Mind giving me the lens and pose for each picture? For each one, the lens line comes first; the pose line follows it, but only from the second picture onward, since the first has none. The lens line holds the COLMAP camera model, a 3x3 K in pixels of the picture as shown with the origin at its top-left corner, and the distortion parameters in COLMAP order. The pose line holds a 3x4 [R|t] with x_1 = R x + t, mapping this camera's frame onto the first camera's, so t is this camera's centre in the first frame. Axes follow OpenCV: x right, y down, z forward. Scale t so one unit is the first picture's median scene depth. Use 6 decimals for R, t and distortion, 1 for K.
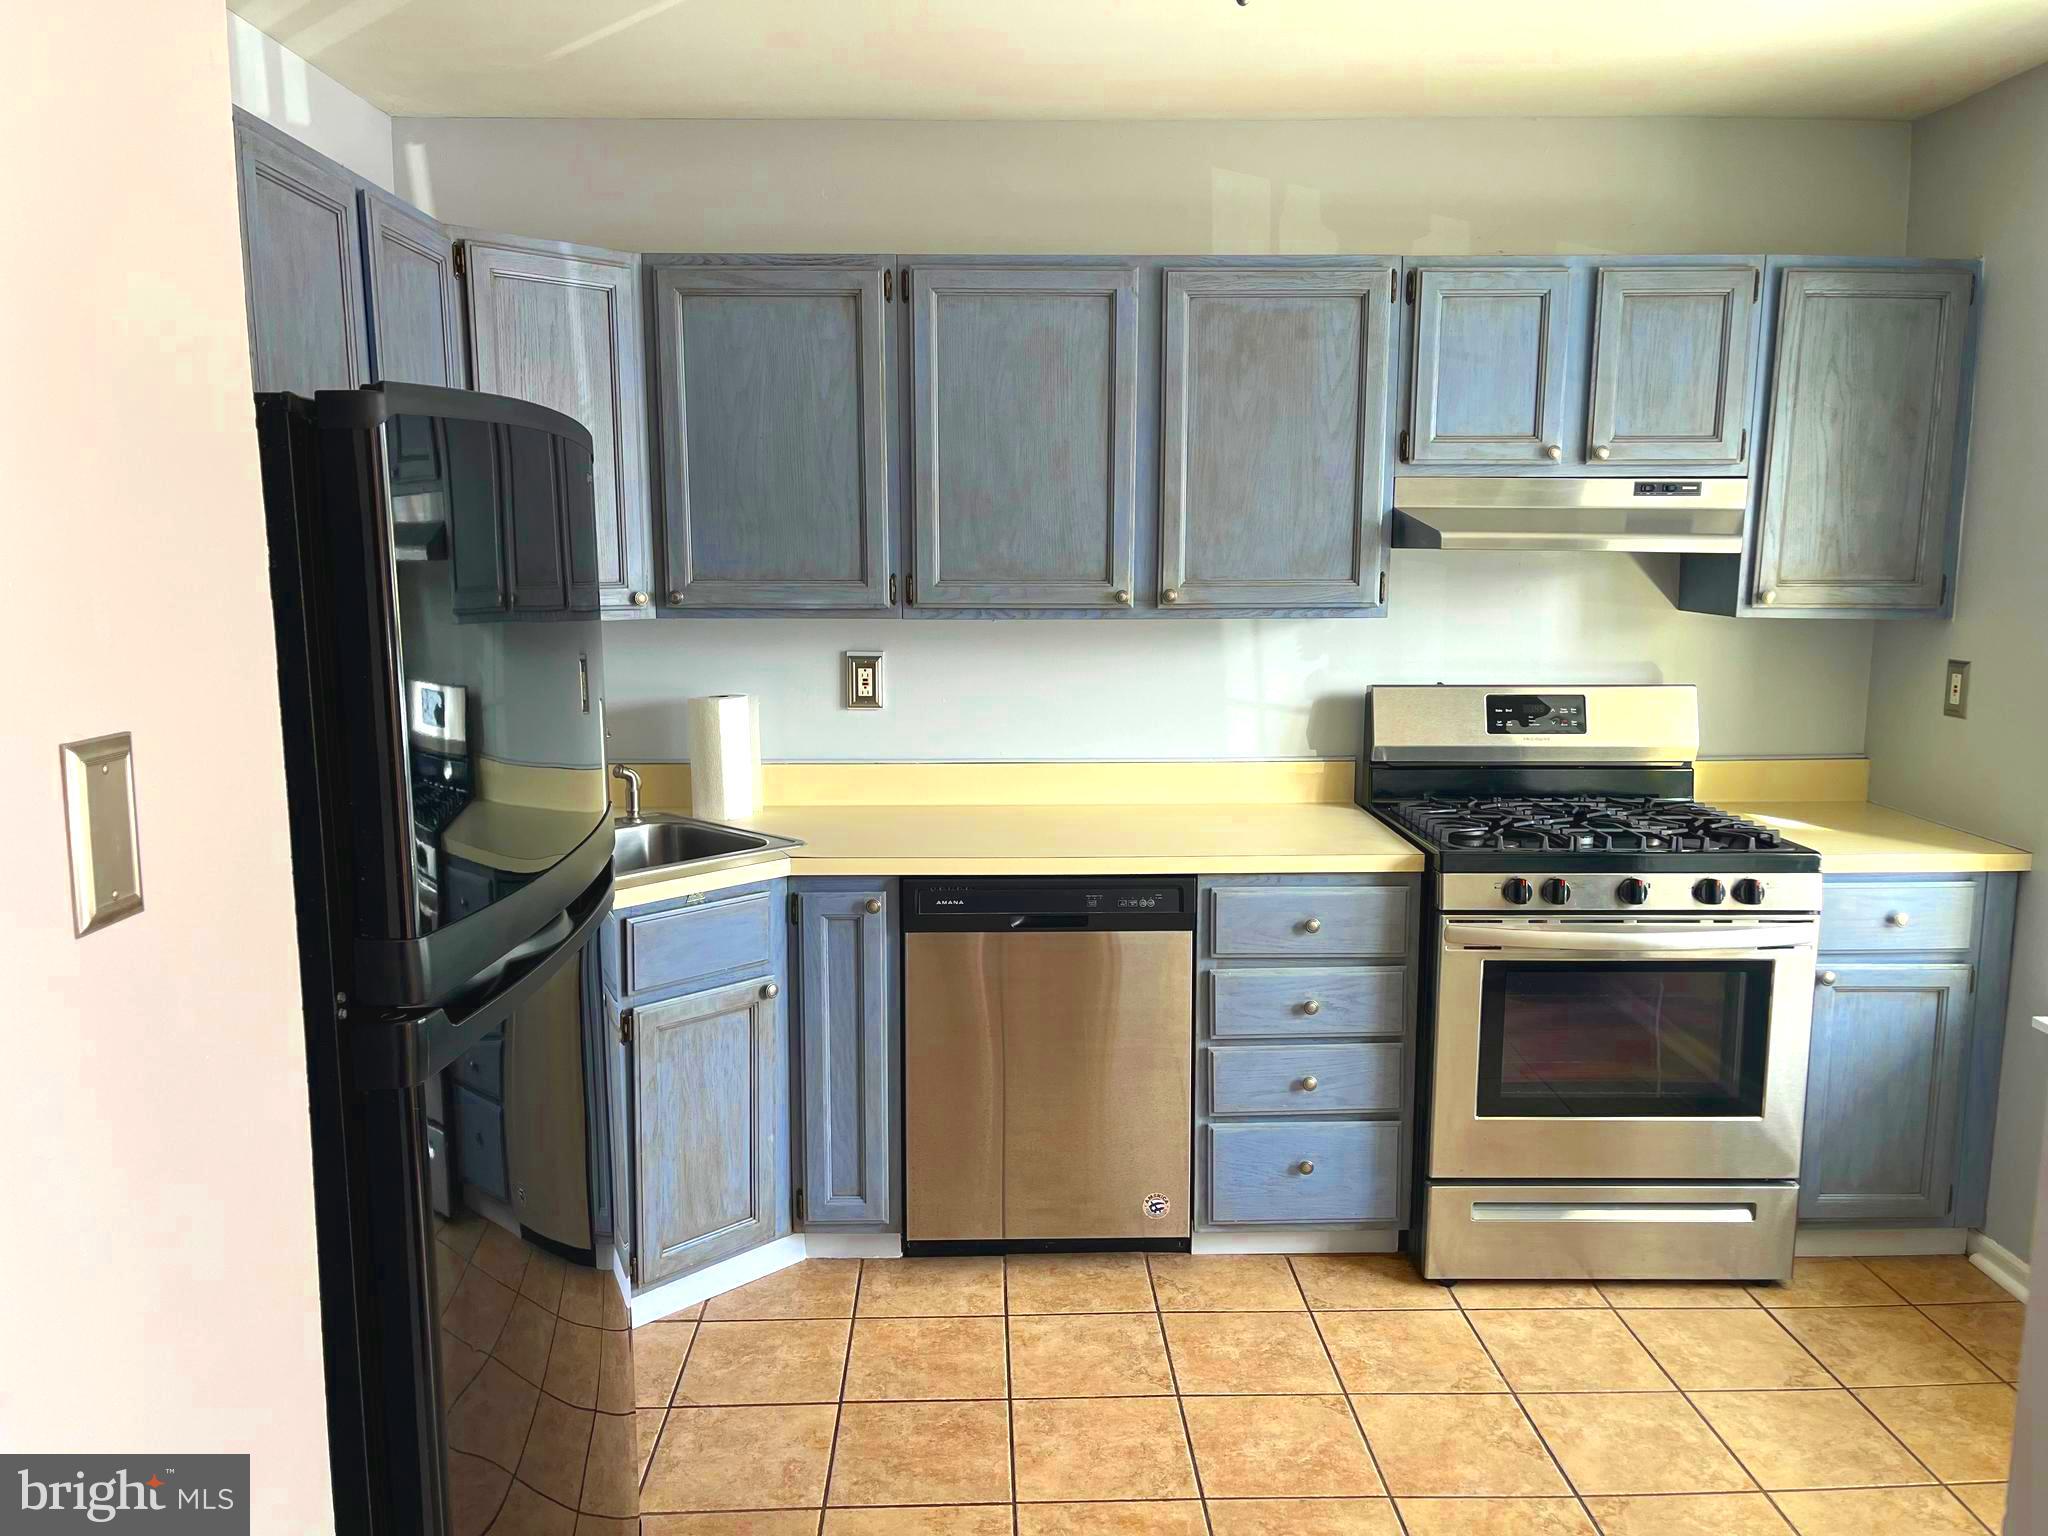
lens RADIAL K [[1548.1, 0, 1037.1], [0, 1548.1, 736.8], [0, 0, 1]] dist [0.081648, -0.099928]
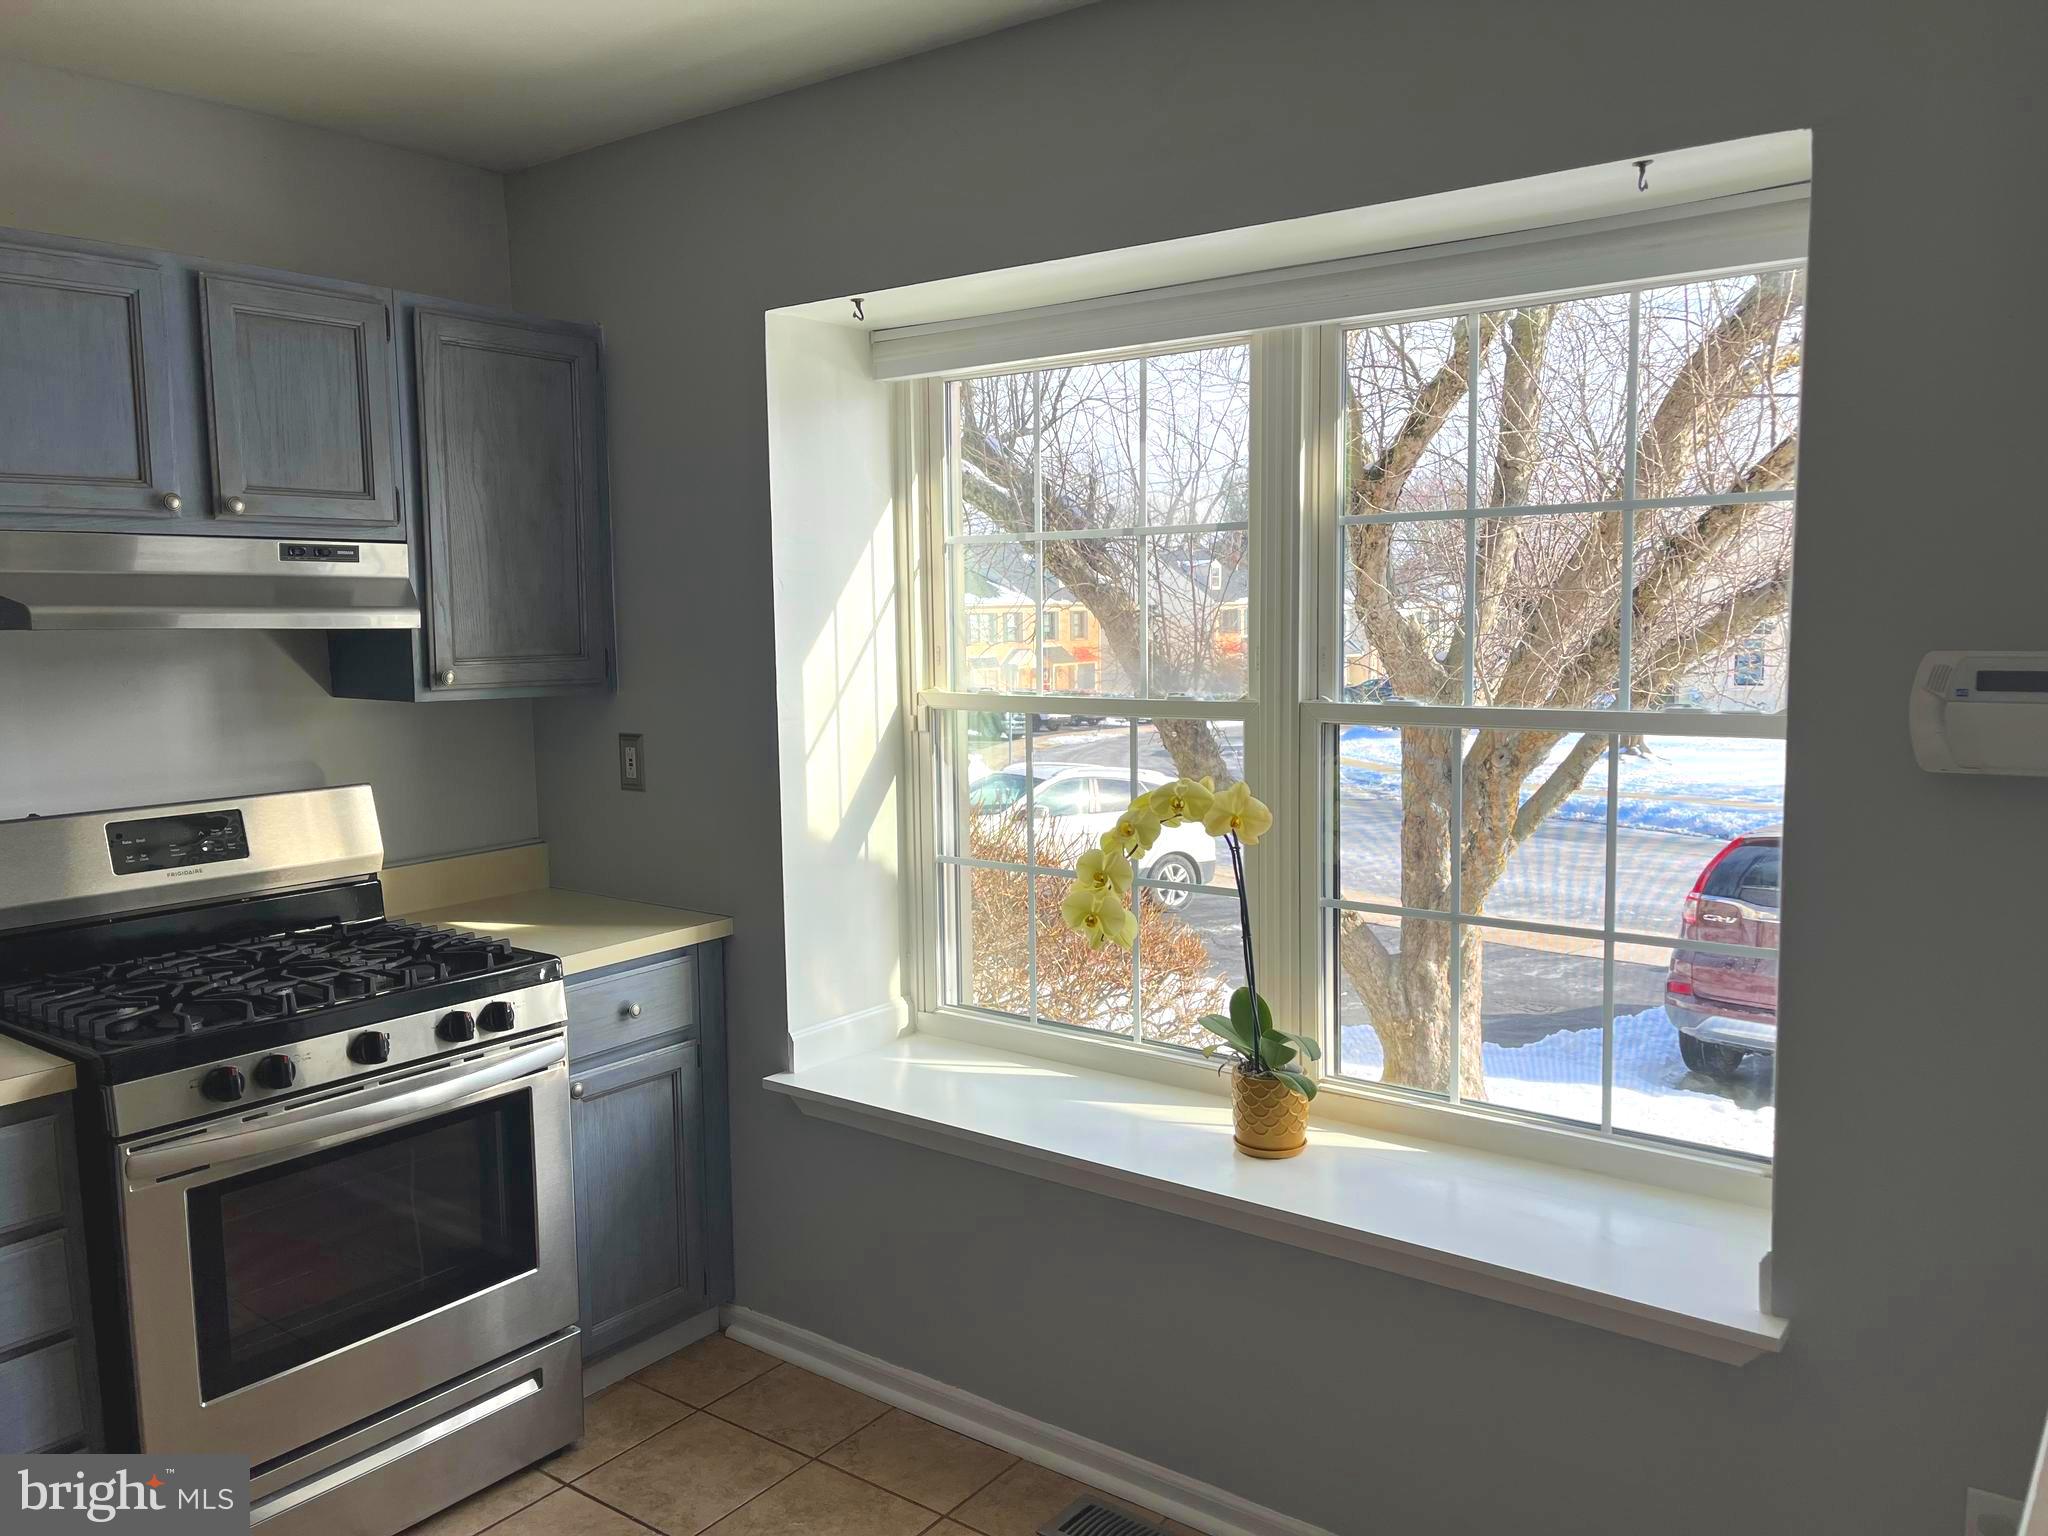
lens RADIAL K [[1538.5, 0, 1024.0], [0, 1538.5, 768.0], [0, 0, 1]] dist [0.084344, -0.112312]
pose [[0.623979, -0.091214, 0.776099, -0.016471], [0.114116, 0.993153, 0.024976, -0.023318], [-0.773064, 0.072981, 0.630116, 0.200108]]
